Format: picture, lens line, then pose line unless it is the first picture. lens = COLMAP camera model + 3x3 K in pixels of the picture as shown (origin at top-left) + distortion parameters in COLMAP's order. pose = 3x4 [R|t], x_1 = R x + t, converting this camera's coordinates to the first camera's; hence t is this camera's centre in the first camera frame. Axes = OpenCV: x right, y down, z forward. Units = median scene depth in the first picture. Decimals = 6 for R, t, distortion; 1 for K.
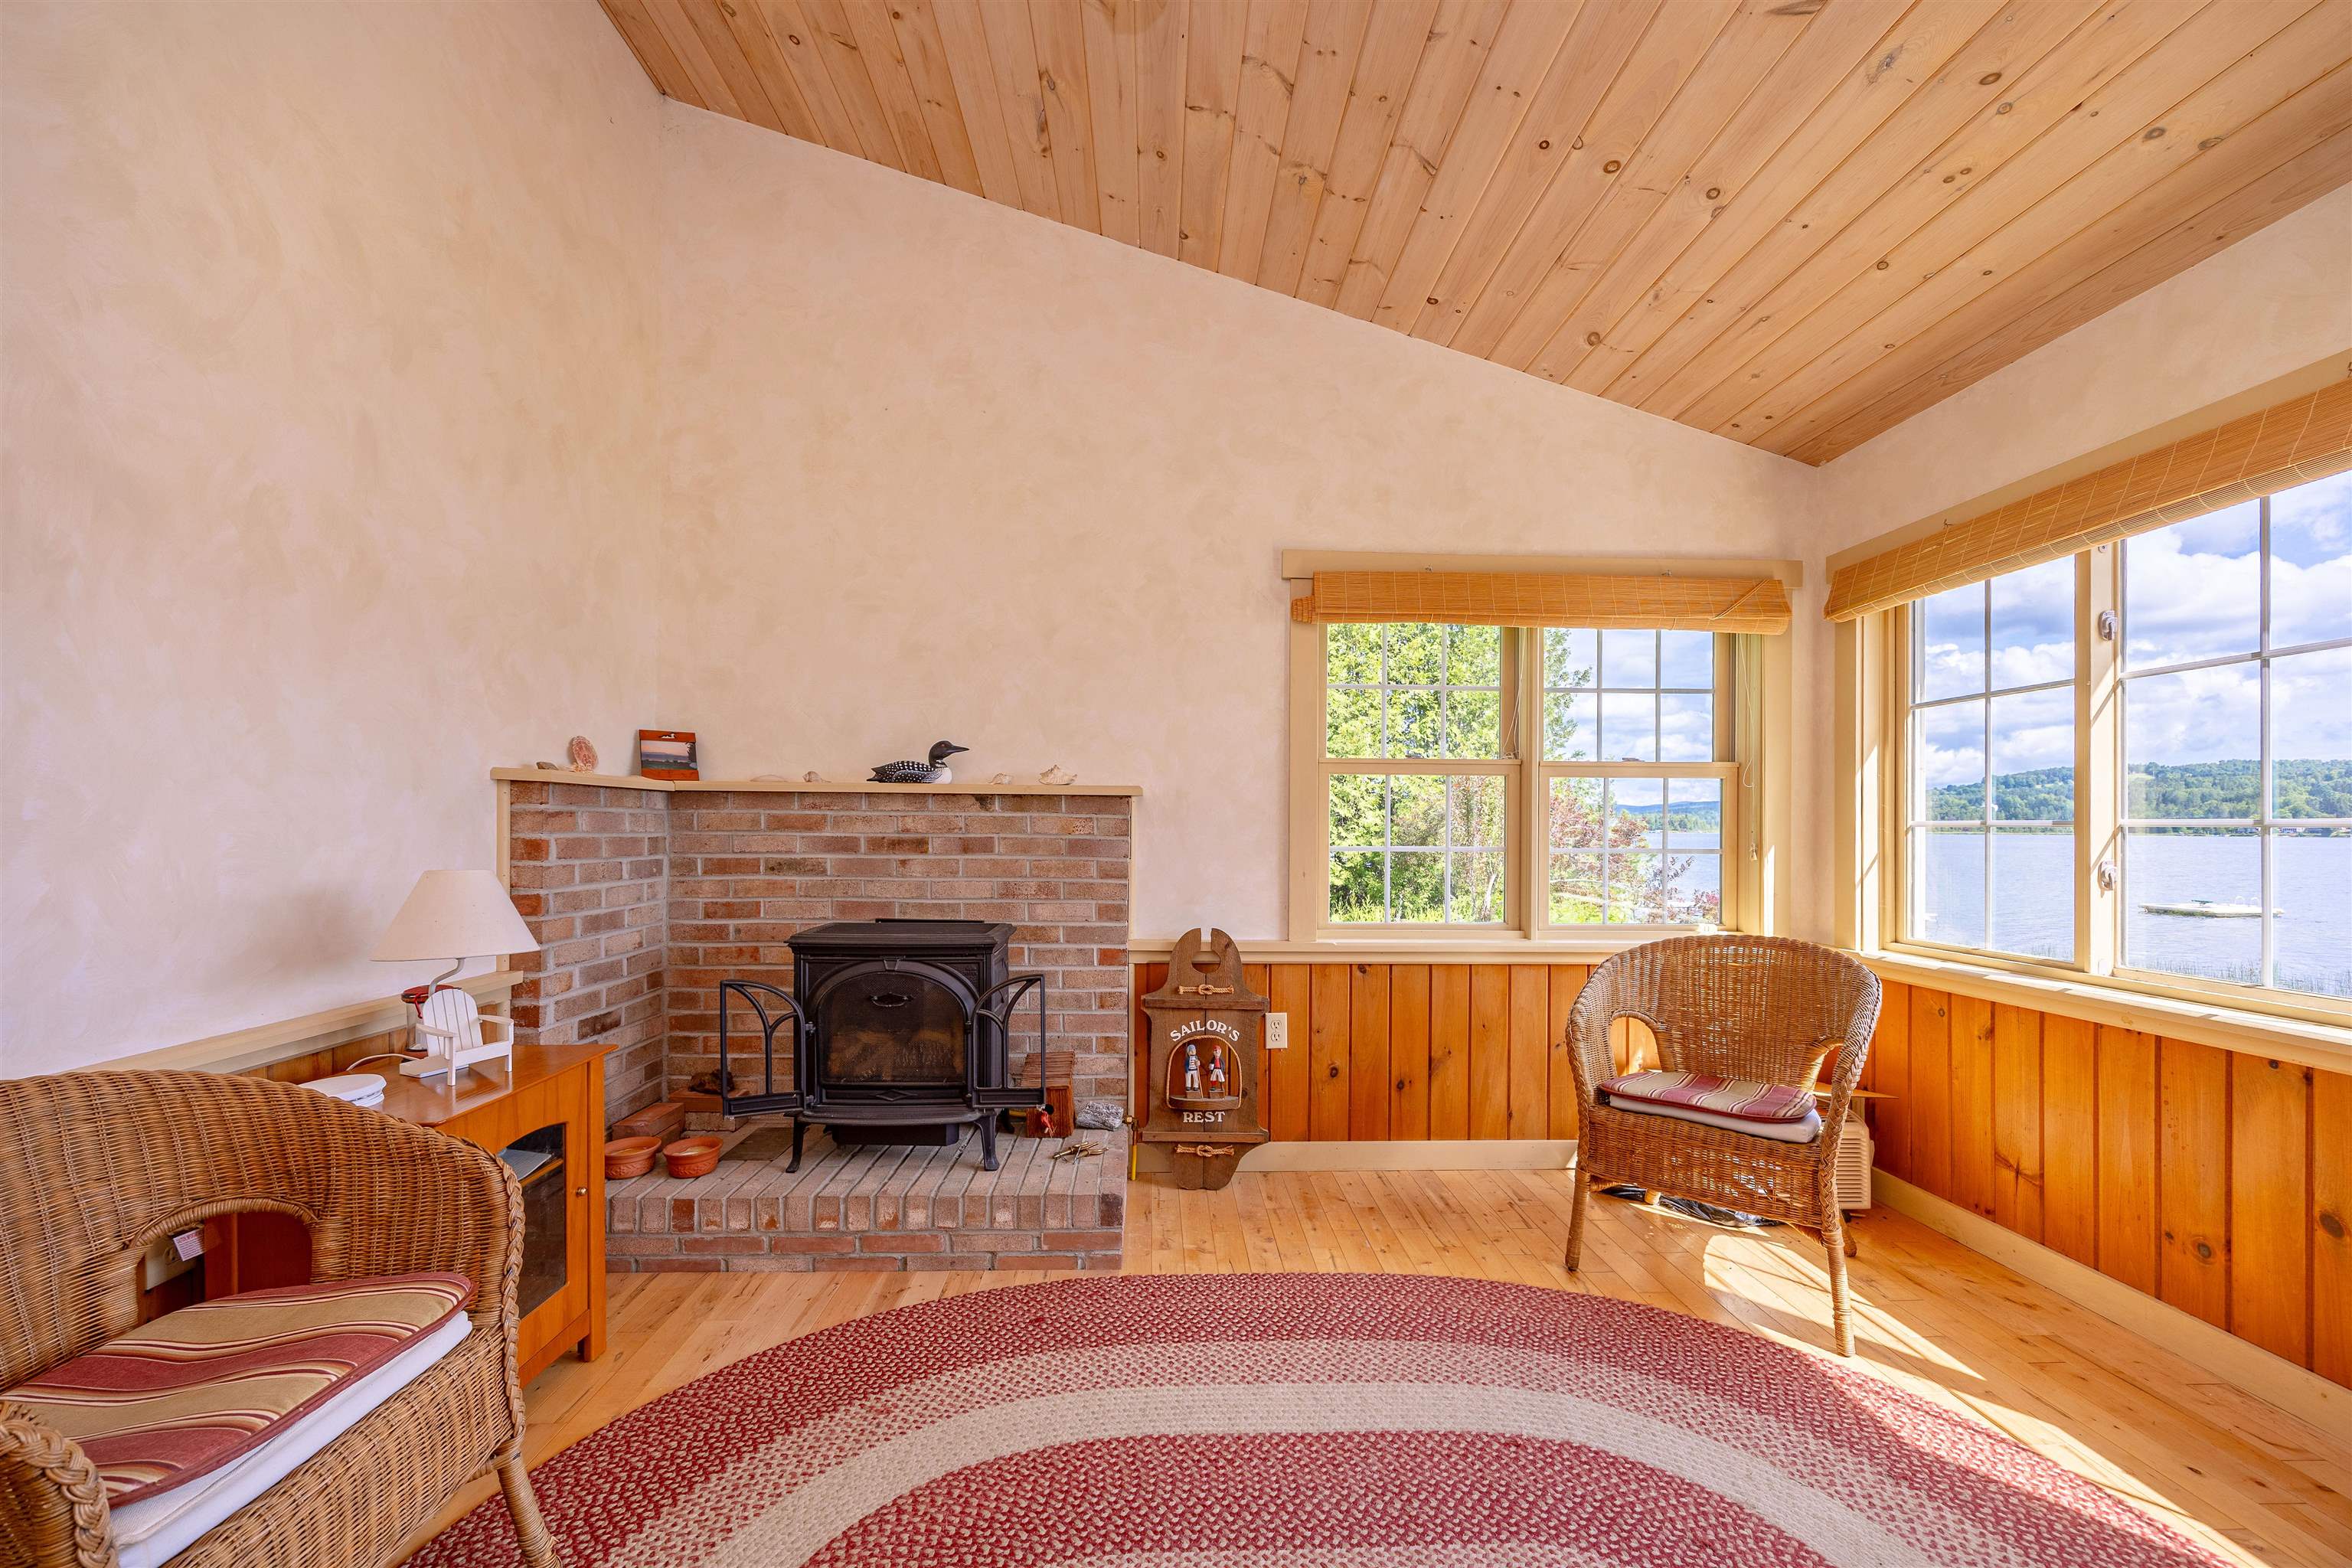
lens RADIAL K [[902.6, 0, 1179.1], [0, 902.6, 820.7], [0, 0, 1]] dist [-0.004269, 0.000247]
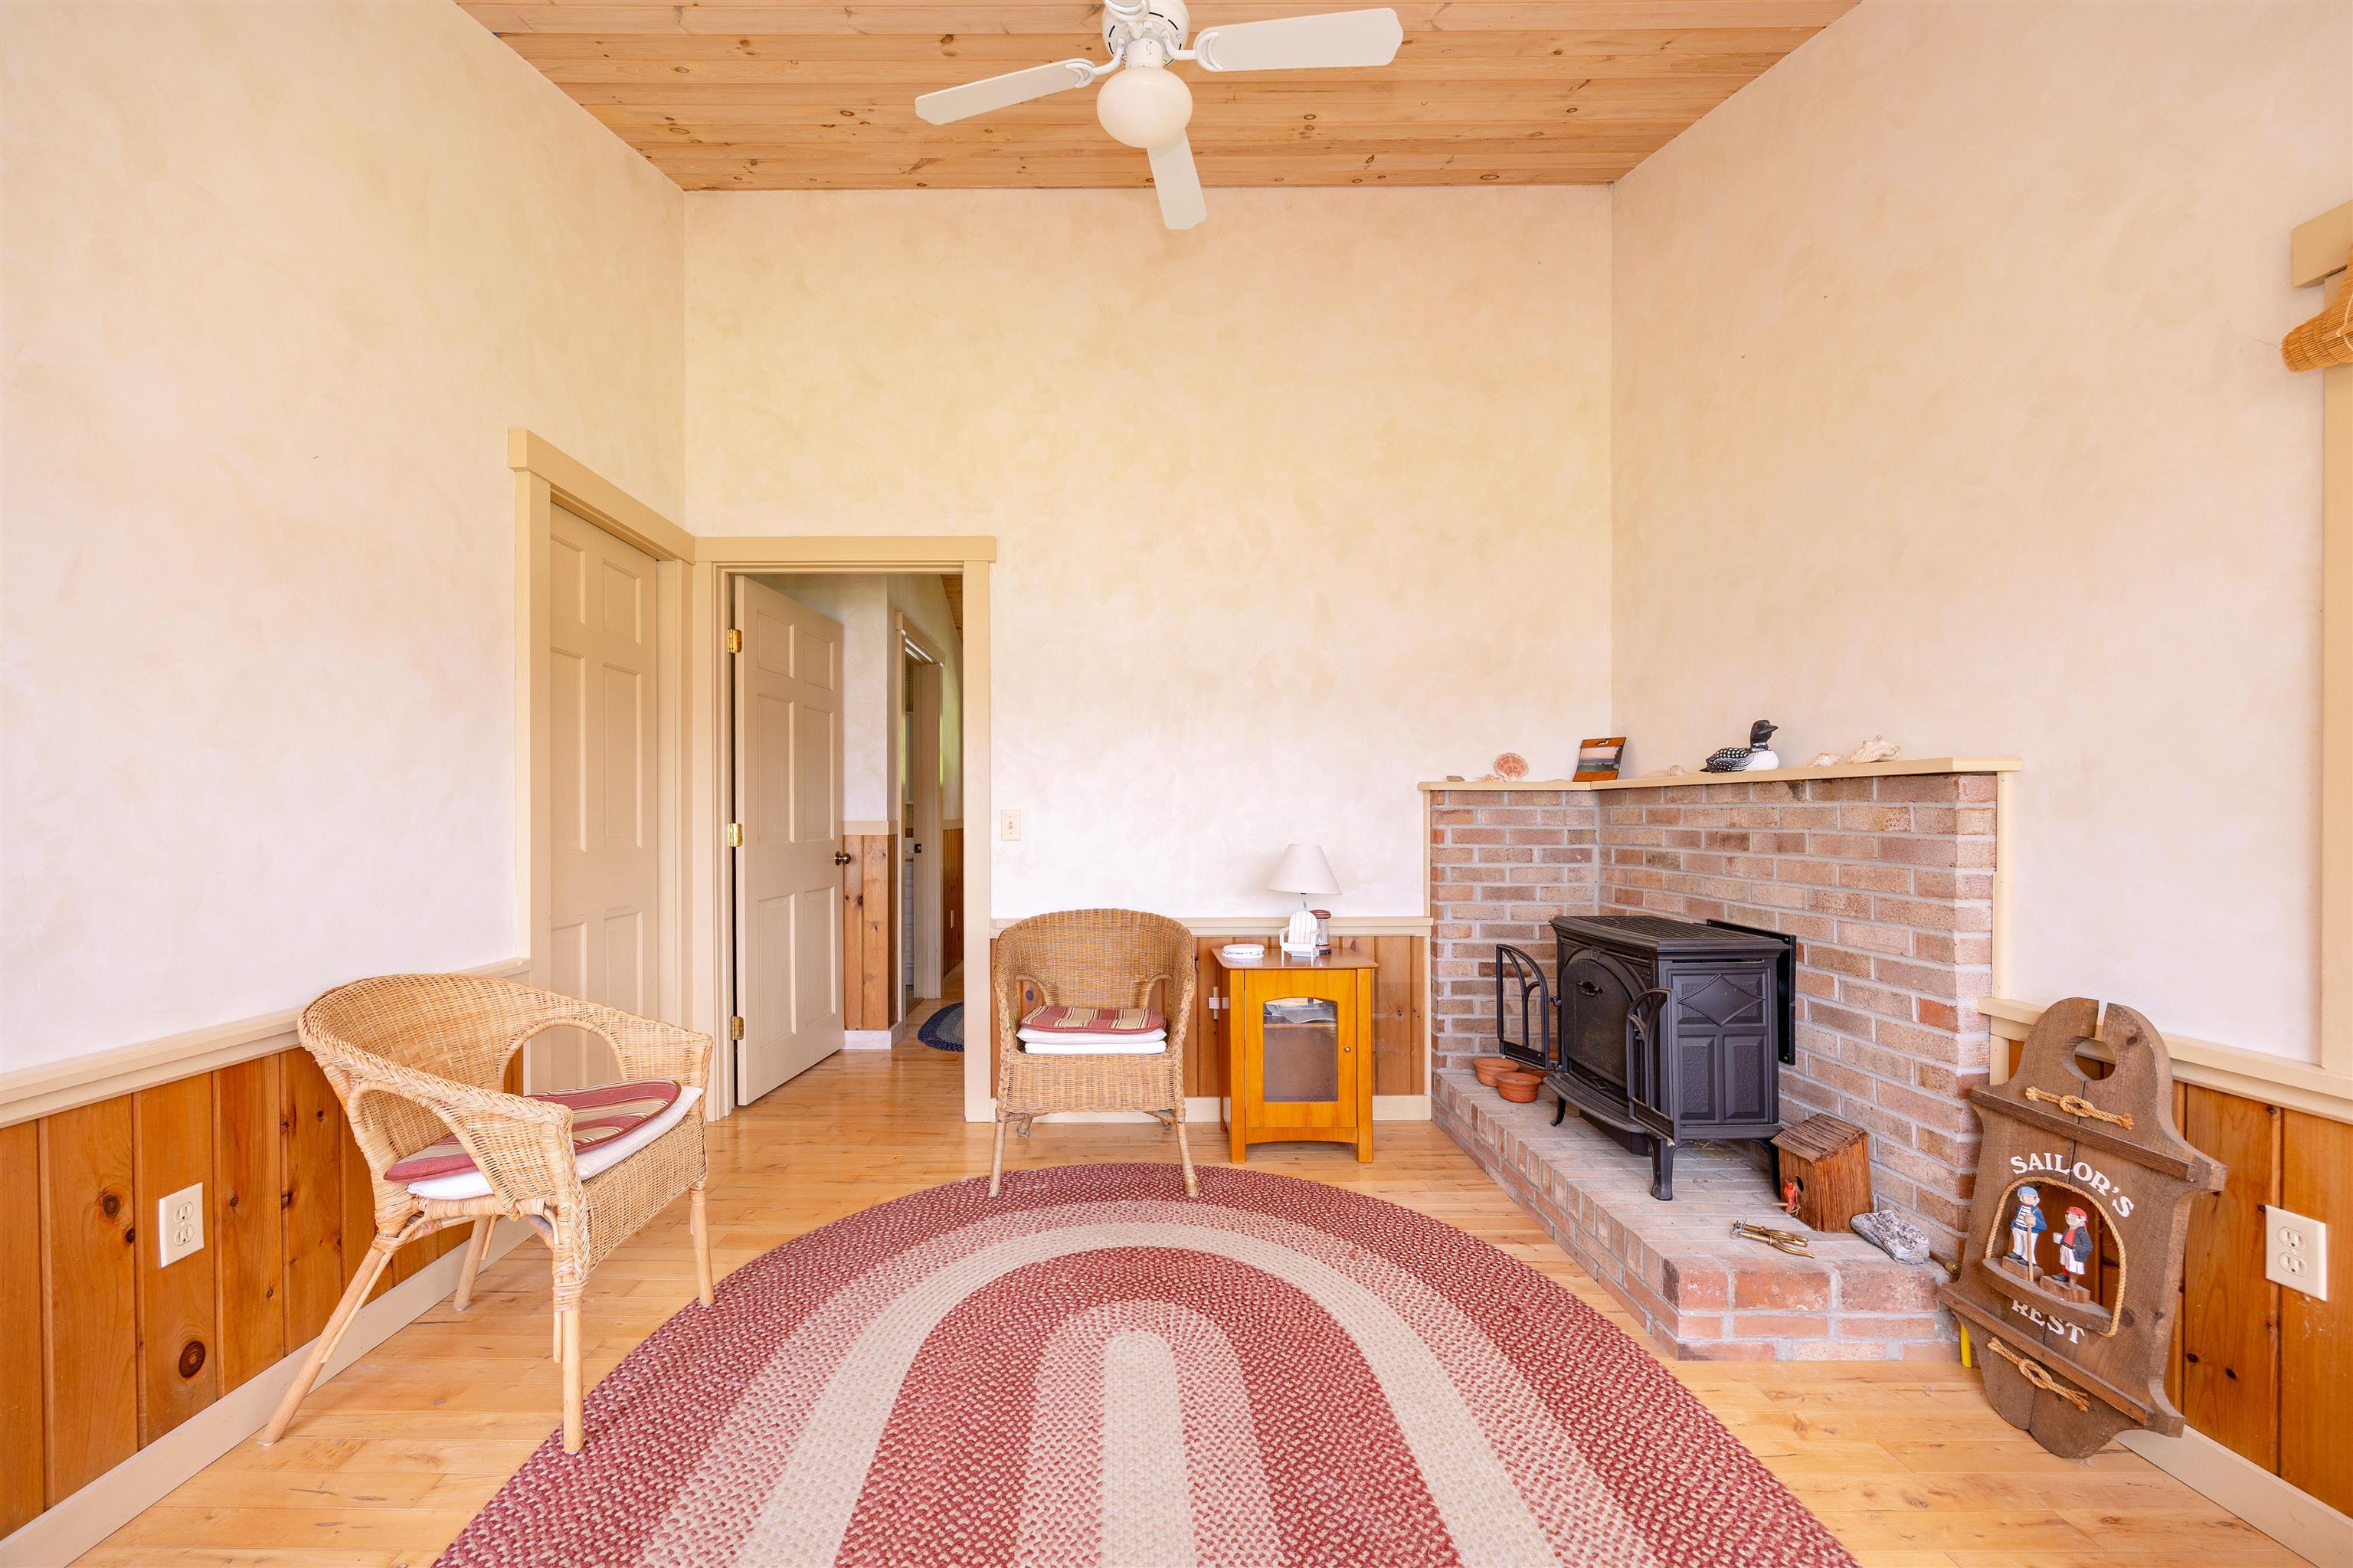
lens RADIAL K [[903.0, 0, 1128.5], [0, 903.0, 818.4], [0, 0, 1]] dist [-0.004269, 0.000247]
pose [[-0.014508, -0.003491, -0.999889, 0.611373], [0.005309, 0.999980, -0.003569, 0.004524], [0.999881, -0.005360, -0.014489, 0.414828]]
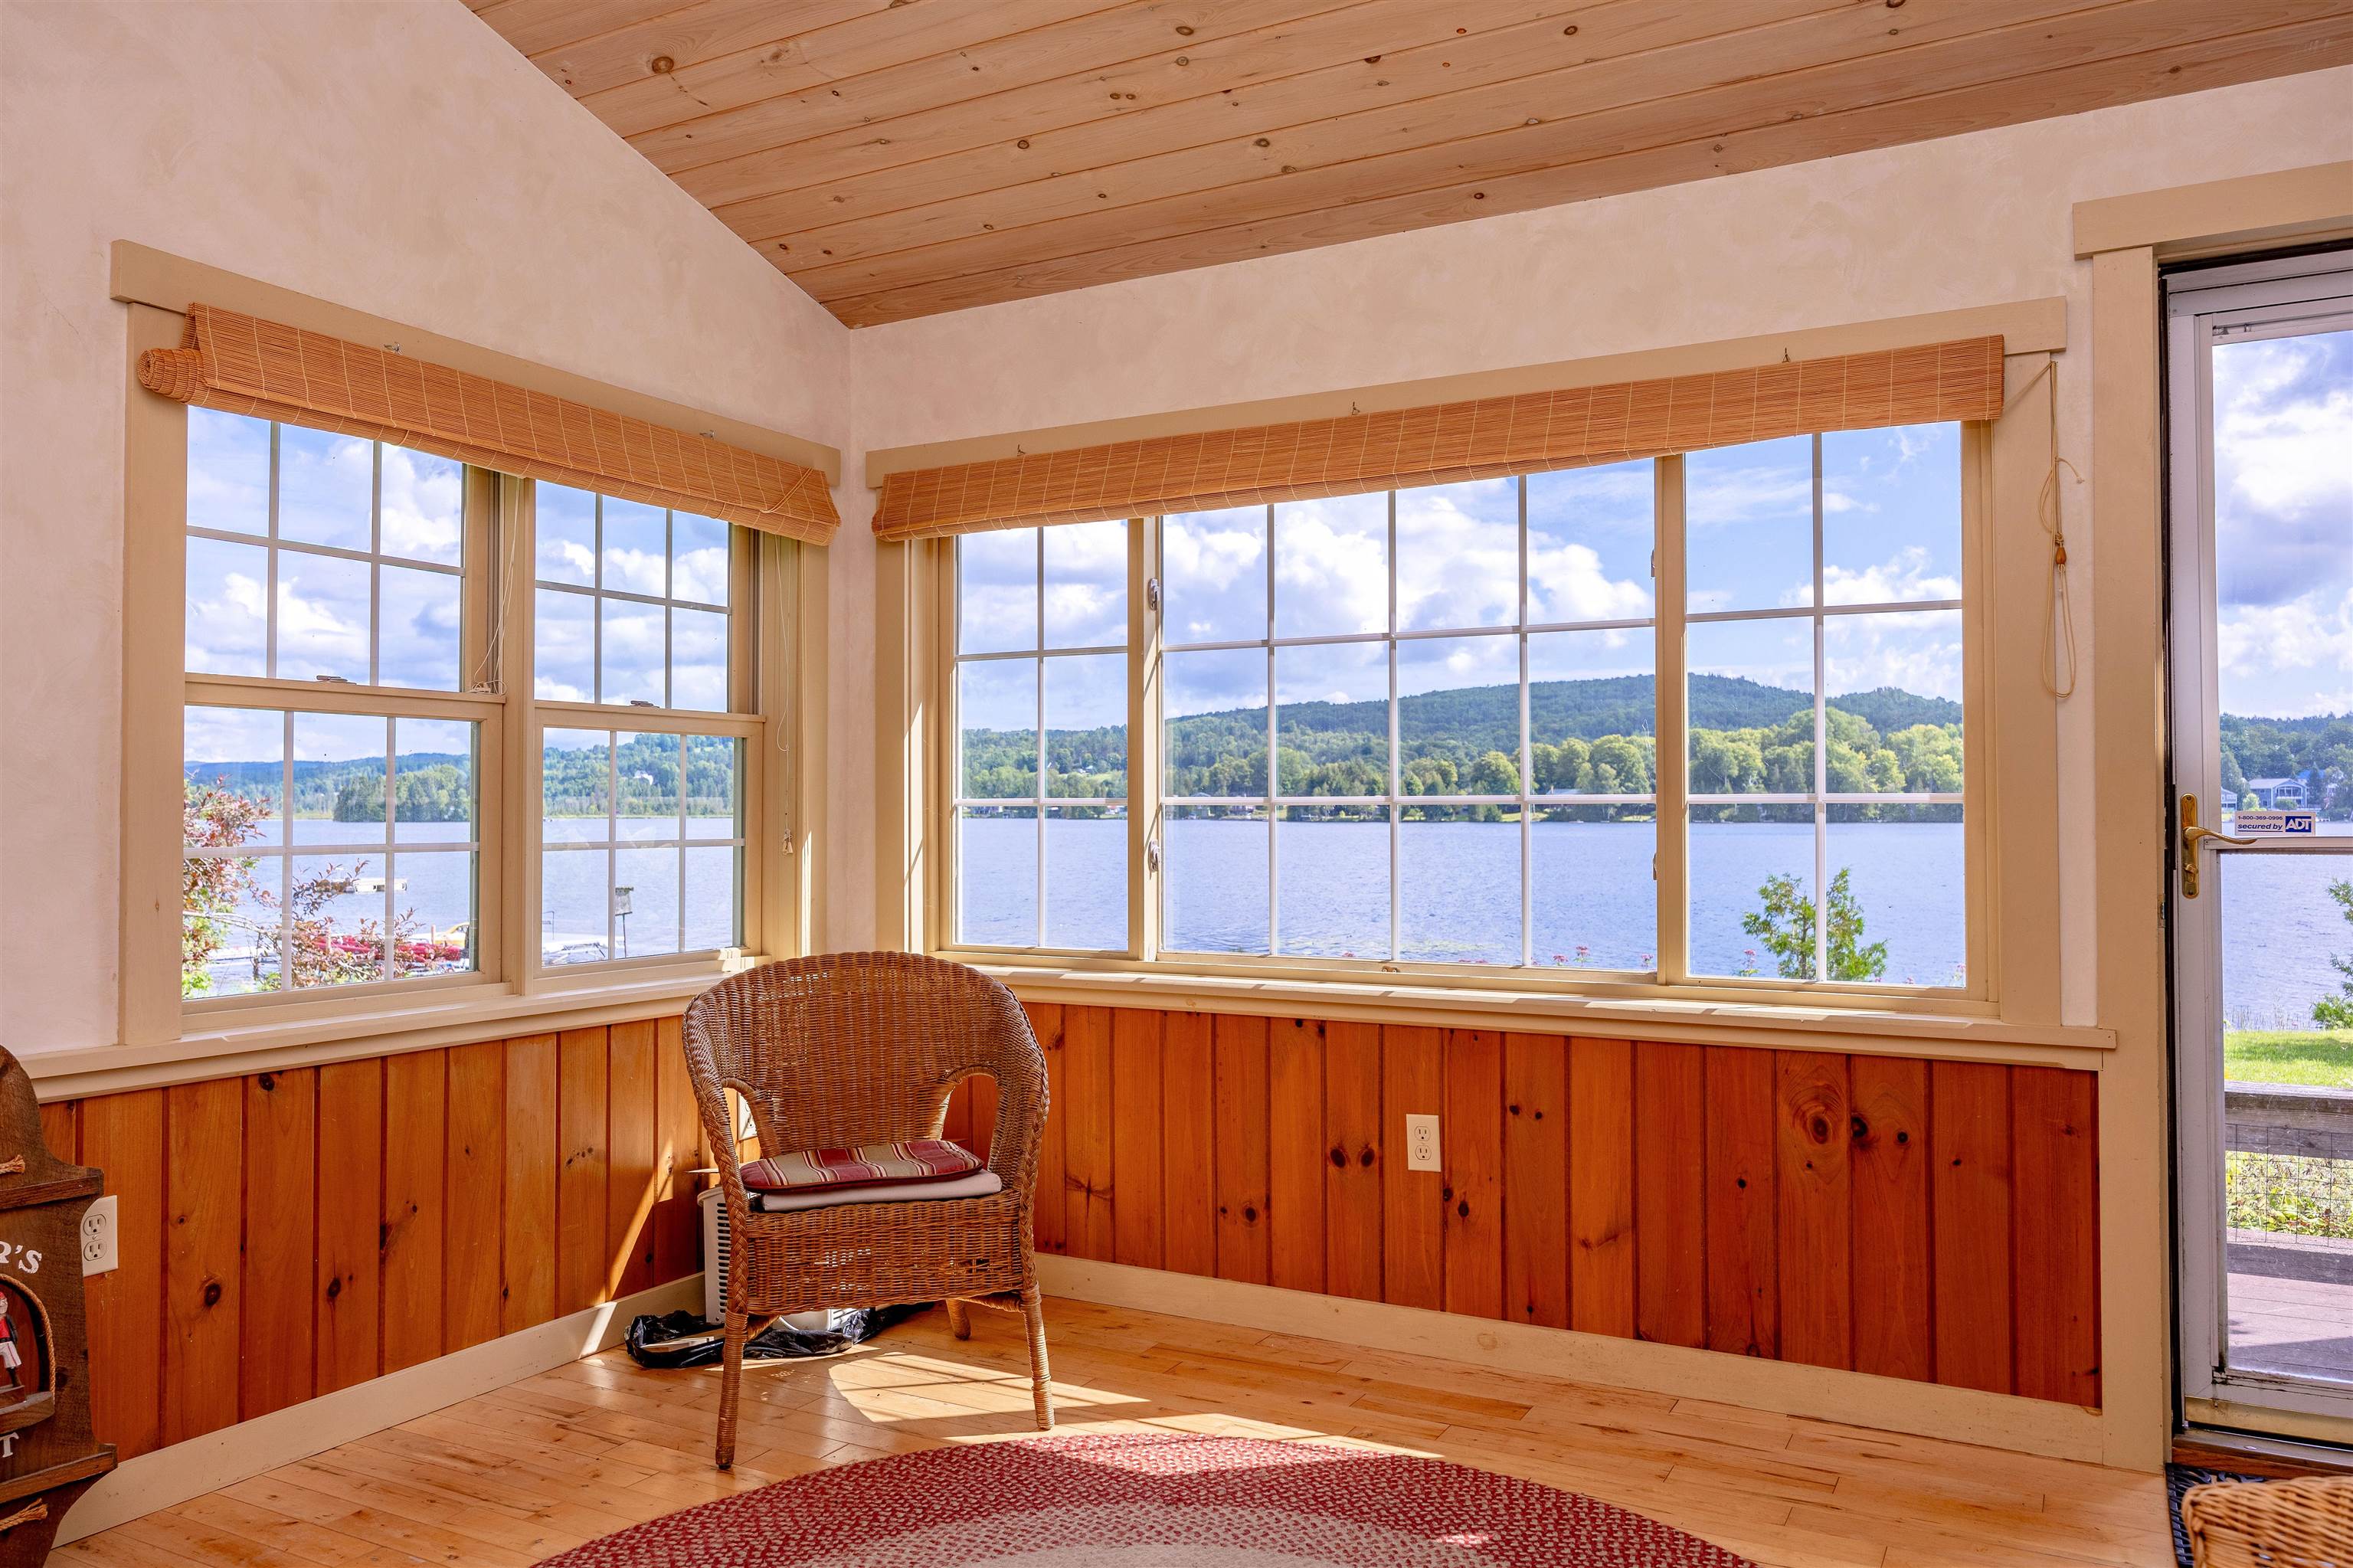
lens RADIAL K [[1680.5, 0, 1177.0], [0, 1680.5, 766.5], [0, 0, 1]] dist [-0.003009, 0.000813]
pose [[0.509223, 0.017569, 0.860455, -0.384341], [-0.001338, 0.999807, -0.019623, 0.000651], [-0.860634, 0.008841, 0.509148, 0.055735]]
